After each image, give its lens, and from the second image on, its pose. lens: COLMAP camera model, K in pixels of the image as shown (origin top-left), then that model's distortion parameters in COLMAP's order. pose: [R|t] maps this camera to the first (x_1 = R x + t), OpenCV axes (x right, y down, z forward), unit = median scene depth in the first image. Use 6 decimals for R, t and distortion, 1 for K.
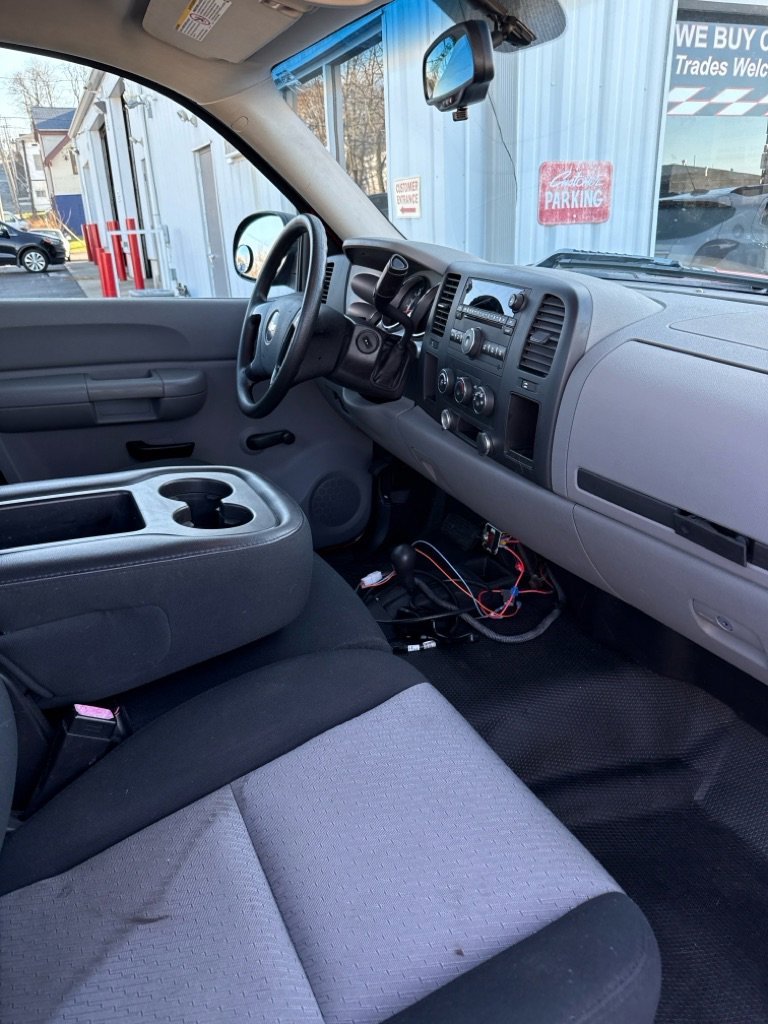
lens RADIAL K [[730.7, 0, 382.7], [0, 730.7, 515.3], [0, 0, 1]] dist [0.031804, -0.020177]
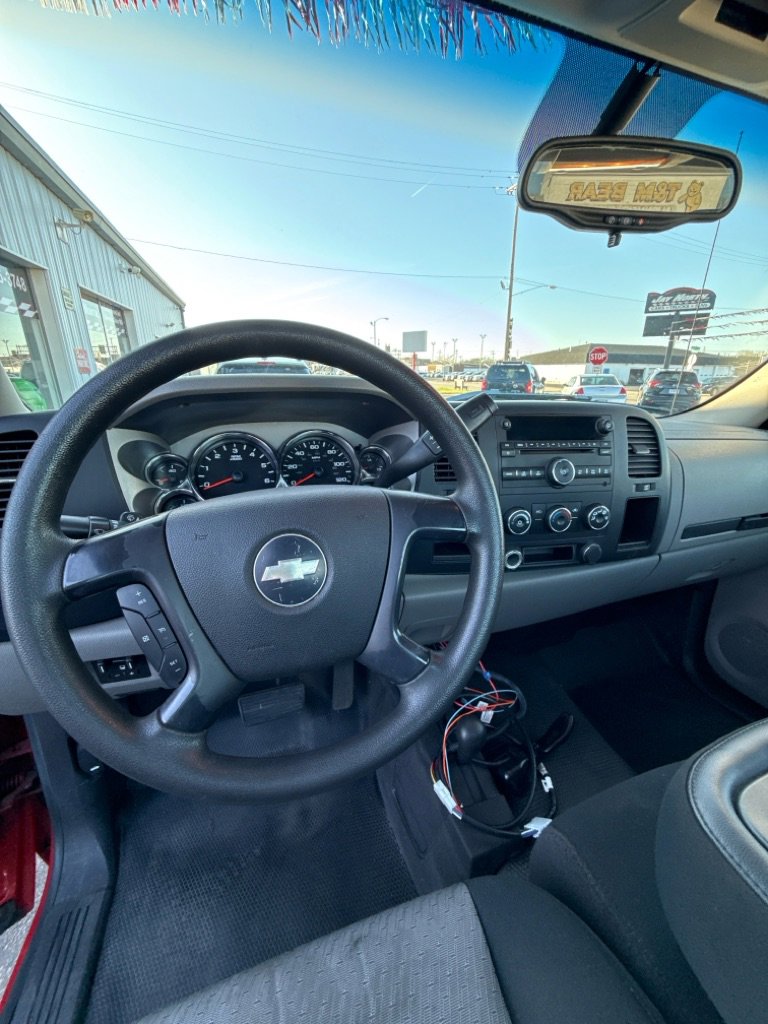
lens RADIAL K [[411.8, 0, 381.0], [0, 411.8, 508.0], [0, 0, 1]] dist [-0.001276, -0.000336]
pose [[0.098876, -0.269721, 0.957849, -0.465051], [0.358800, 0.907480, 0.218499, -0.402495], [-0.928163, 0.322072, 0.186504, 1.128497]]
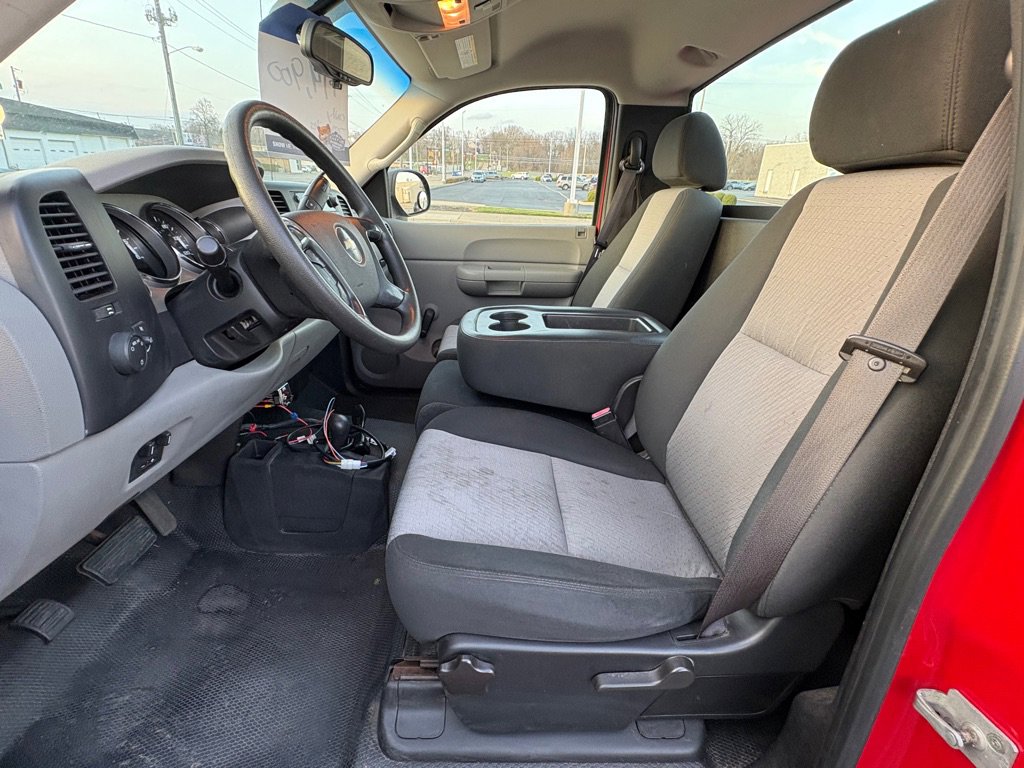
lens RADIAL K [[516.0, 0, 511.5], [0, 516.0, 388.2], [0, 0, 1]] dist [-0.052556, 0.069353]
pose [[-0.917230, -0.166745, 0.361781, -0.664854], [0.114403, 0.759662, 0.640176, -0.624543], [-0.381578, 0.628578, -0.677708, 1.771230]]
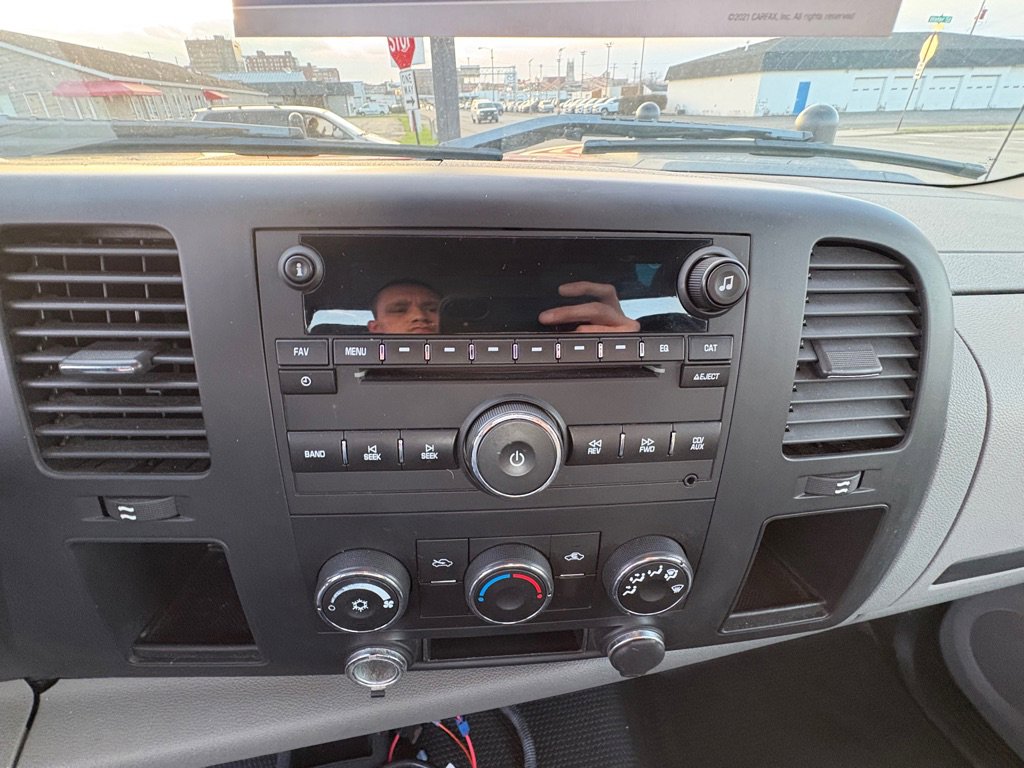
lens RADIAL K [[499.7, 0, 499.7], [0, 499.7, 386.6], [0, 0, 1]] dist [0.001710, 0.000302]
pose [[0.217576, -0.478357, 0.850785, -0.033895], [0.340831, 0.854032, 0.393019, -0.332890], [-0.914601, 0.204463, 0.348856, 0.920555]]
